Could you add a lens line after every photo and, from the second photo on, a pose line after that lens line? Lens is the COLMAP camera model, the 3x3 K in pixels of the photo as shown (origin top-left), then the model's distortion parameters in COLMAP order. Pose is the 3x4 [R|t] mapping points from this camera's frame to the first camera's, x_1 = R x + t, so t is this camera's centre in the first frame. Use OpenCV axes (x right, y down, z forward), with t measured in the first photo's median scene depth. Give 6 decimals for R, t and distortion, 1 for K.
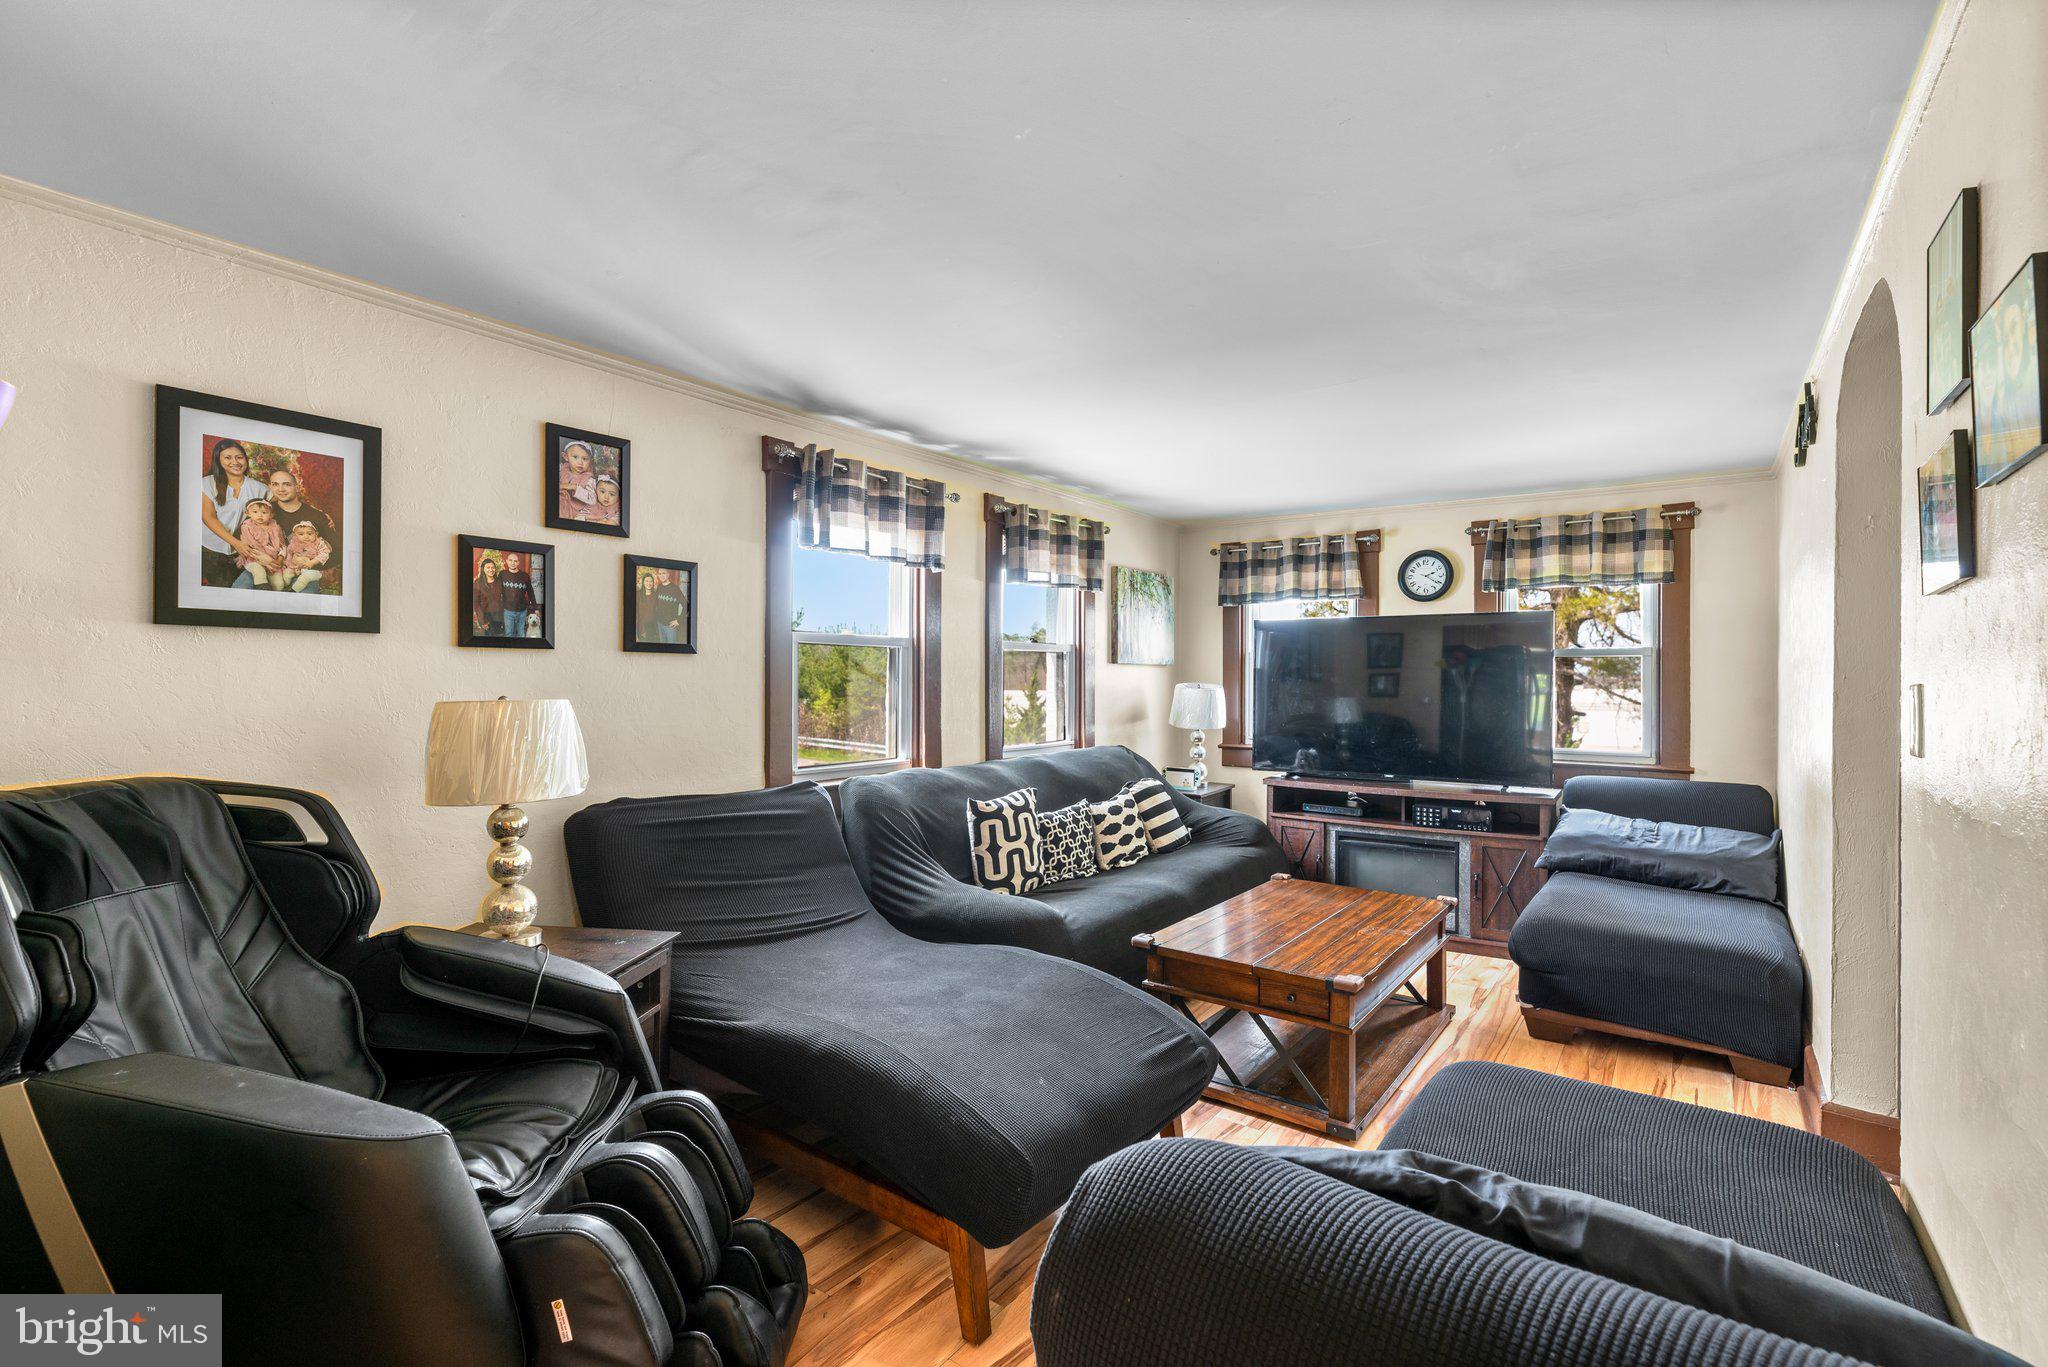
lens RADIAL K [[914.3, 0, 1024.0], [0, 914.3, 683.5], [0, 0, 1]] dist [-0.003766, -0.000123]
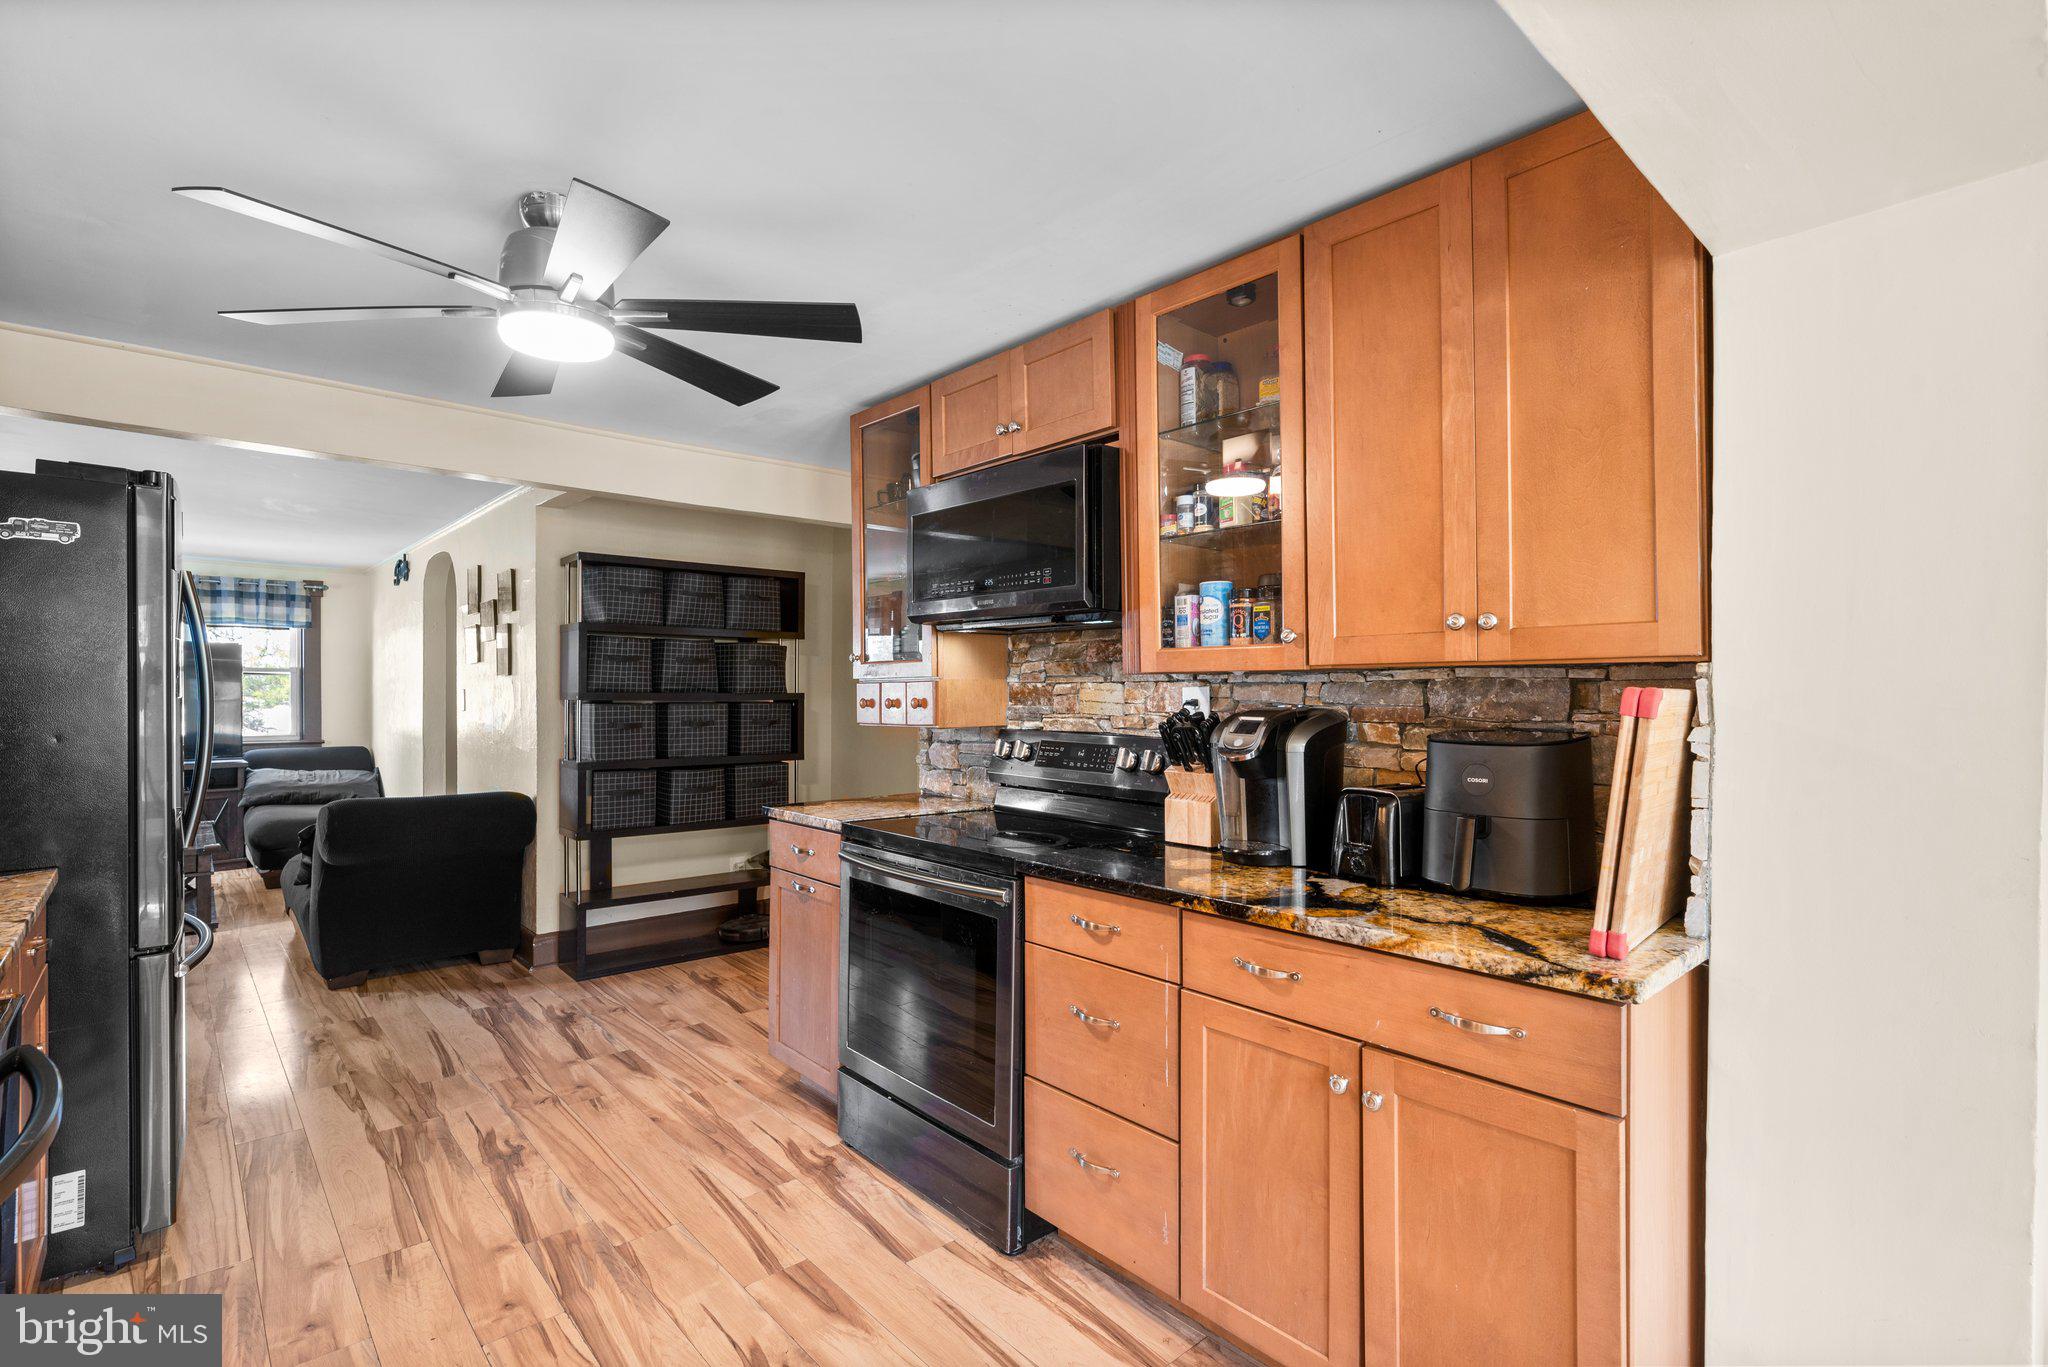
lens RADIAL K [[960.1, 0, 1024.3], [0, 960.1, 687.4], [0, 0, 1]] dist [-0.000891, 0.000106]
pose [[0.200096, -0.000019, 0.979776, -0.708916], [0.002821, 0.999996, -0.000557, 0.000433], [-0.979772, 0.002875, 0.200096, -0.591861]]
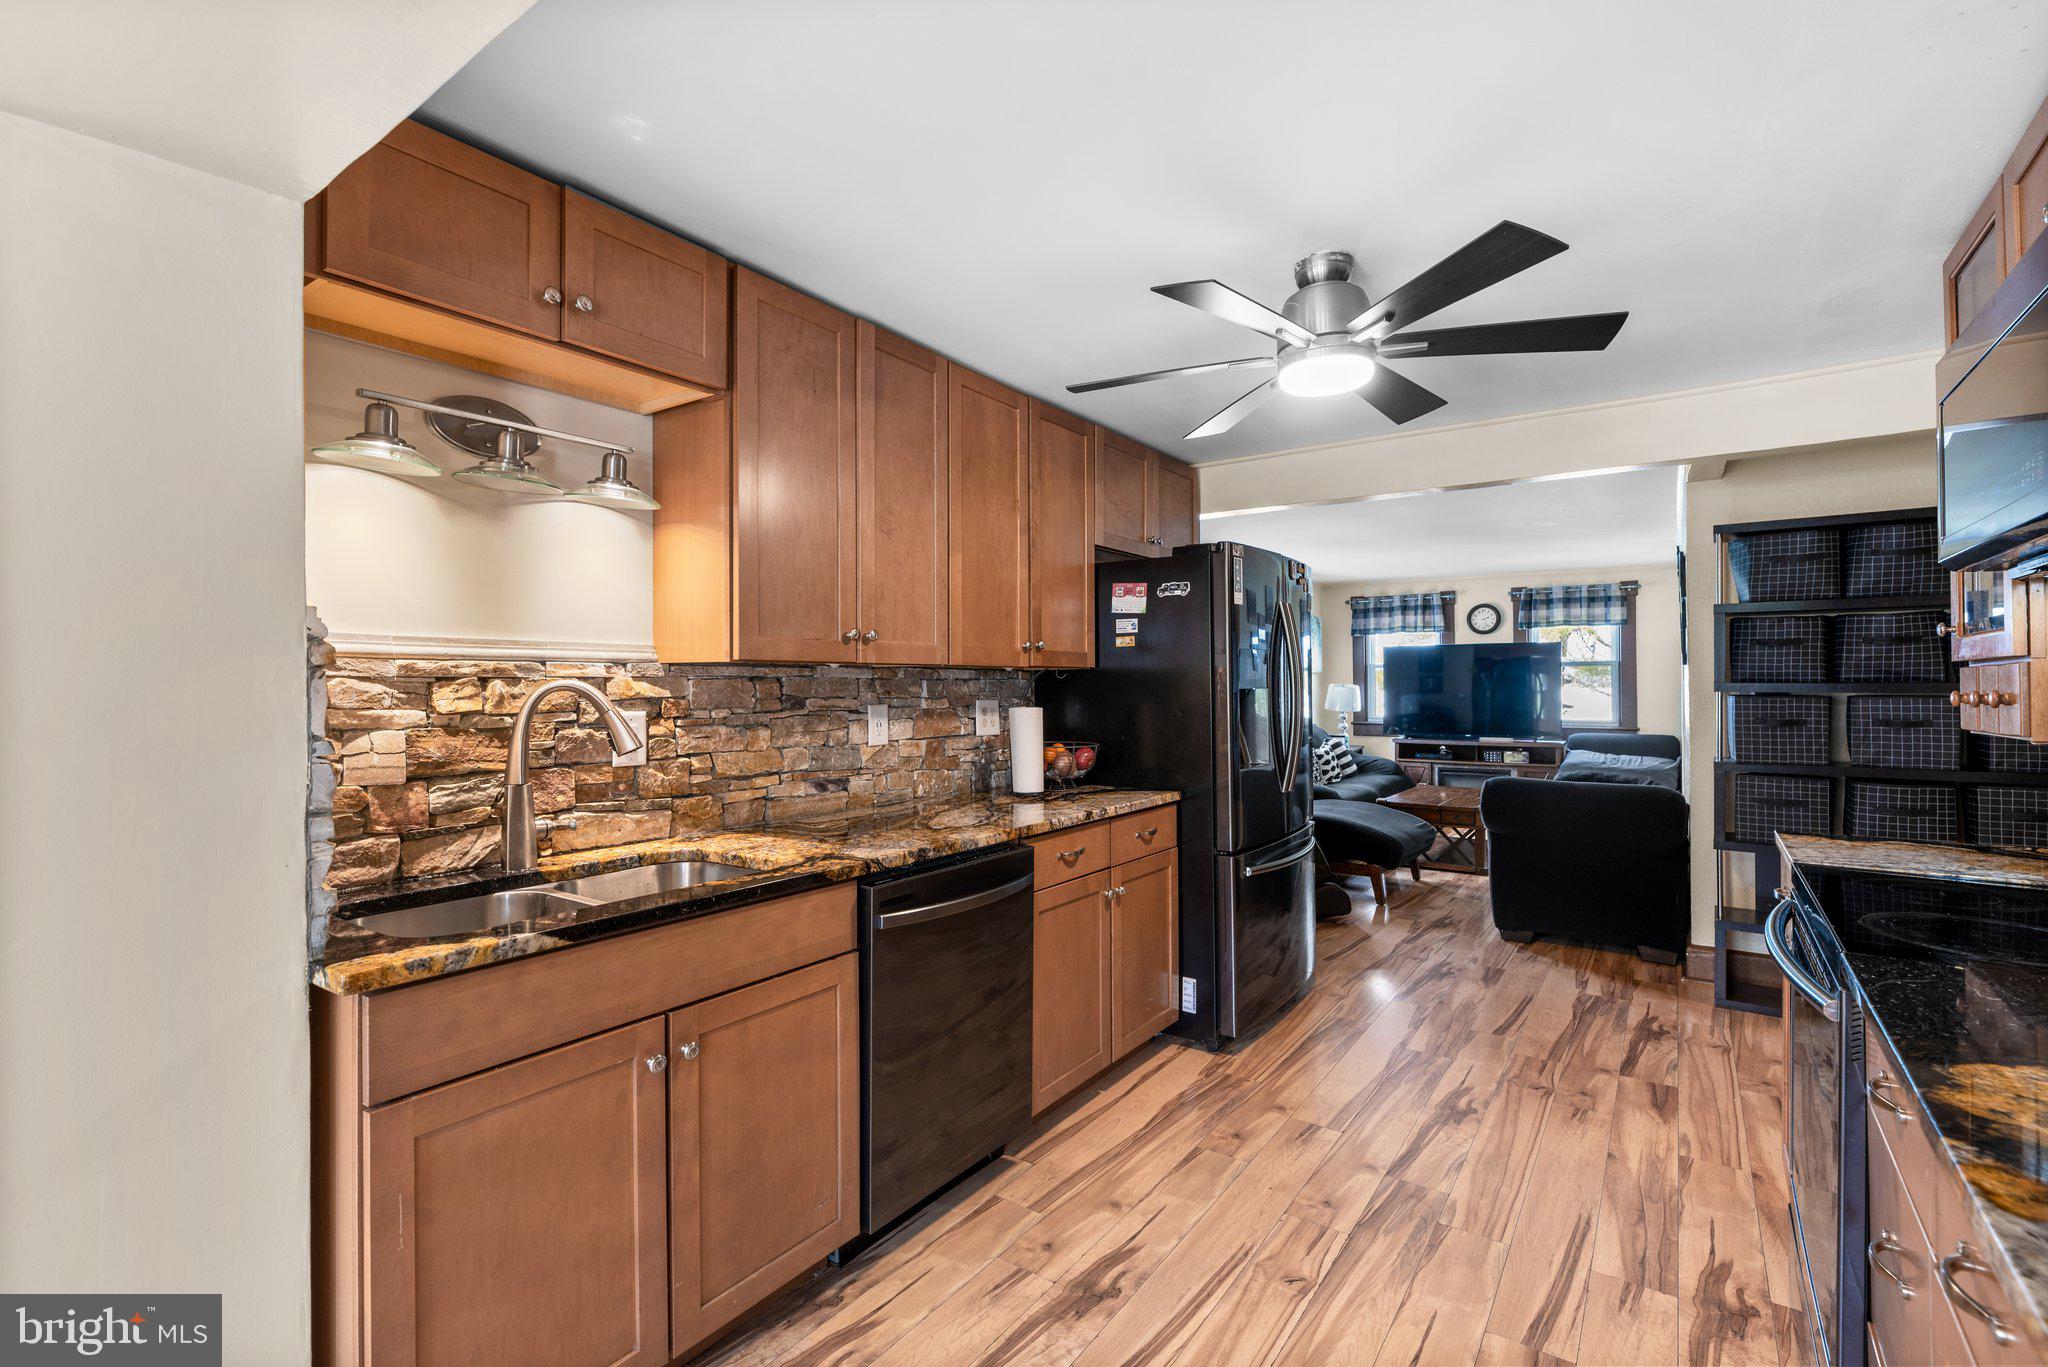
lens RADIAL K [[920.8, 0, 1026.8], [0, 920.8, 680.7], [0, 0, 1]] dist [0.001424, 0.000578]
pose [[0.999827, -0.009617, 0.015948, -0.487593], [0.009744, 0.999922, -0.007872, 0.001865], [-0.015871, 0.008026, 0.999842, -0.775356]]
